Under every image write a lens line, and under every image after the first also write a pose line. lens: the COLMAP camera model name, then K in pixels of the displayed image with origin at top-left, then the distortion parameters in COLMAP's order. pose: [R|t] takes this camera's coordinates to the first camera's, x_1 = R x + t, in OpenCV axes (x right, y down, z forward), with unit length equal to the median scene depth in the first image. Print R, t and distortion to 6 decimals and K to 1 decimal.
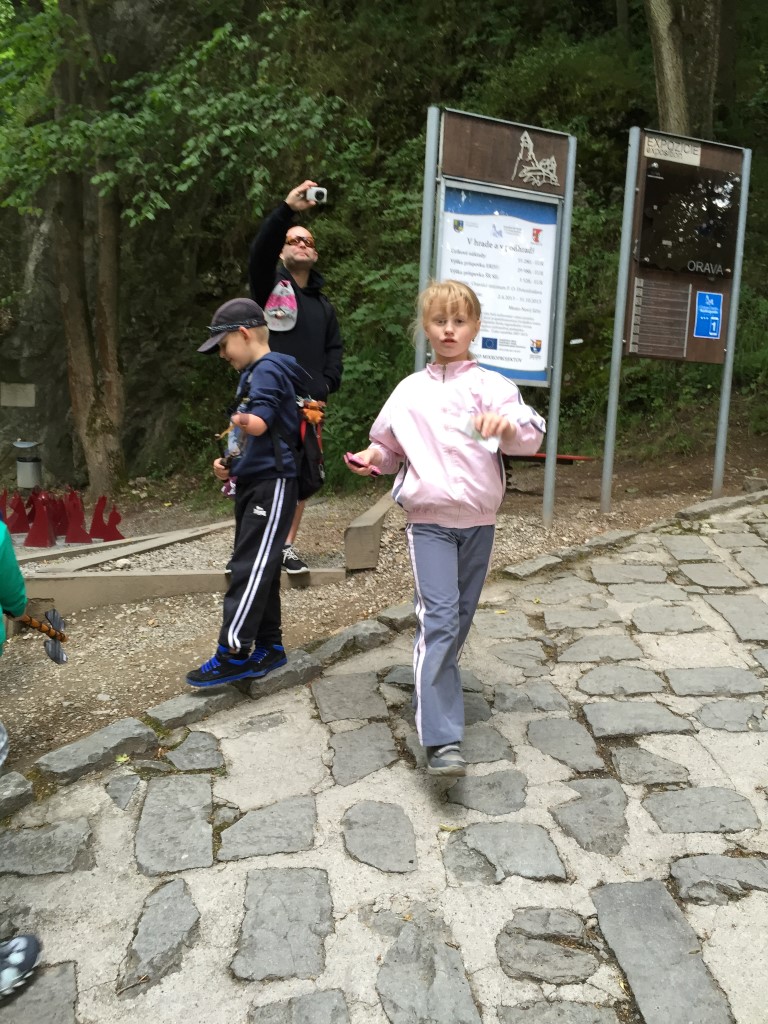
lens RADIAL K [[909.4, 0, 370.3], [0, 909.4, 510.8], [0, 0, 1]] dist [0.065166, -0.102561]
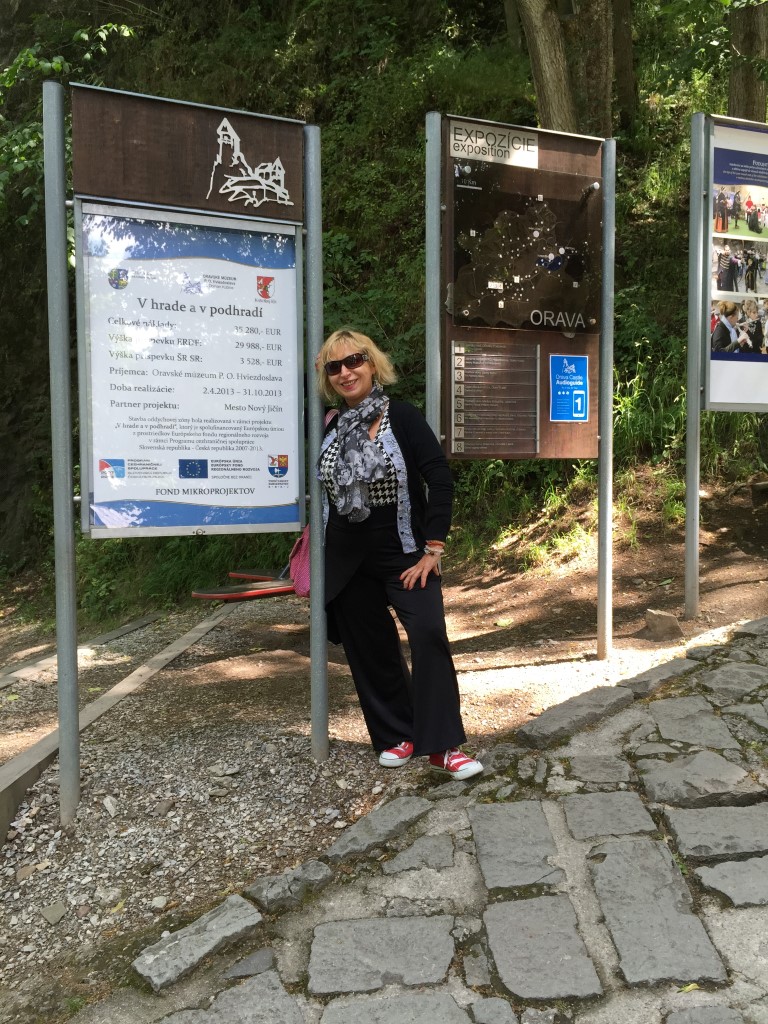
lens RADIAL K [[909.4, 0, 388.7], [0, 909.4, 509.8], [0, 0, 1]] dist [0.065166, -0.102561]
pose [[0.996548, -0.064445, 0.052335, 0.220646], [0.066358, 0.997158, -0.035676, -0.123935], [-0.049887, 0.039025, 0.997992, 0.388113]]
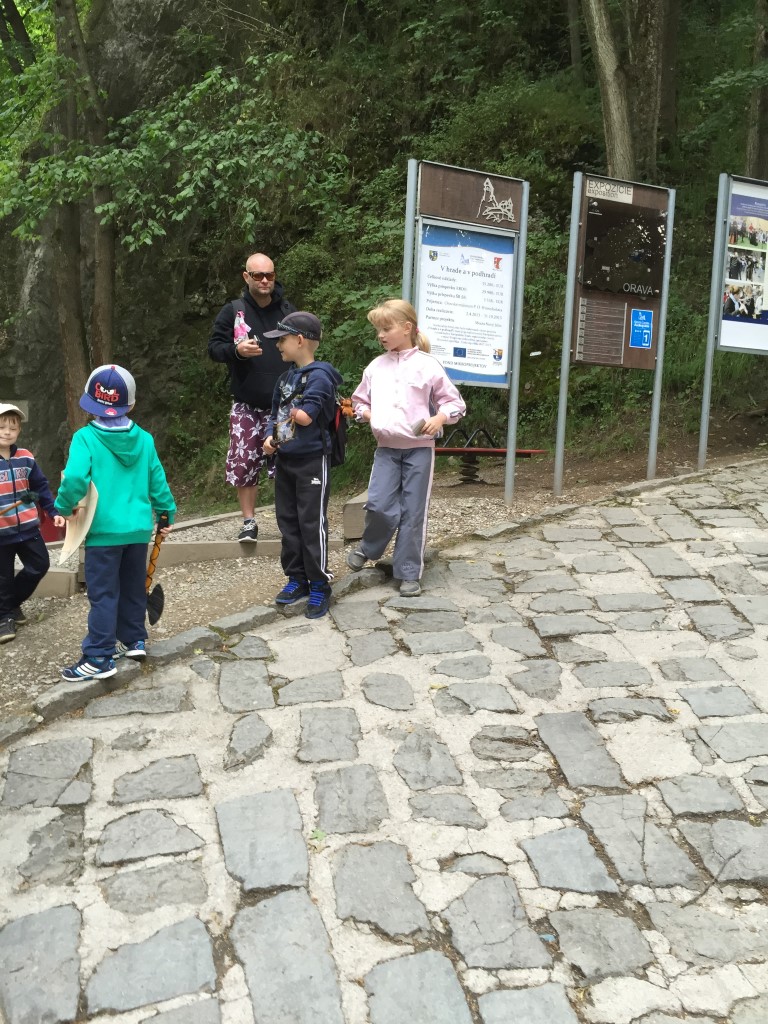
lens RADIAL K [[909.4, 0, 376.9], [0, 909.4, 522.6], [0, 0, 1]] dist [0.065166, -0.102561]
pose [[0.999182, -0.013101, 0.038266, -0.027291], [0.013363, 0.999889, -0.006609, 0.046300], [-0.038175, 0.007115, 0.999246, -0.195343]]
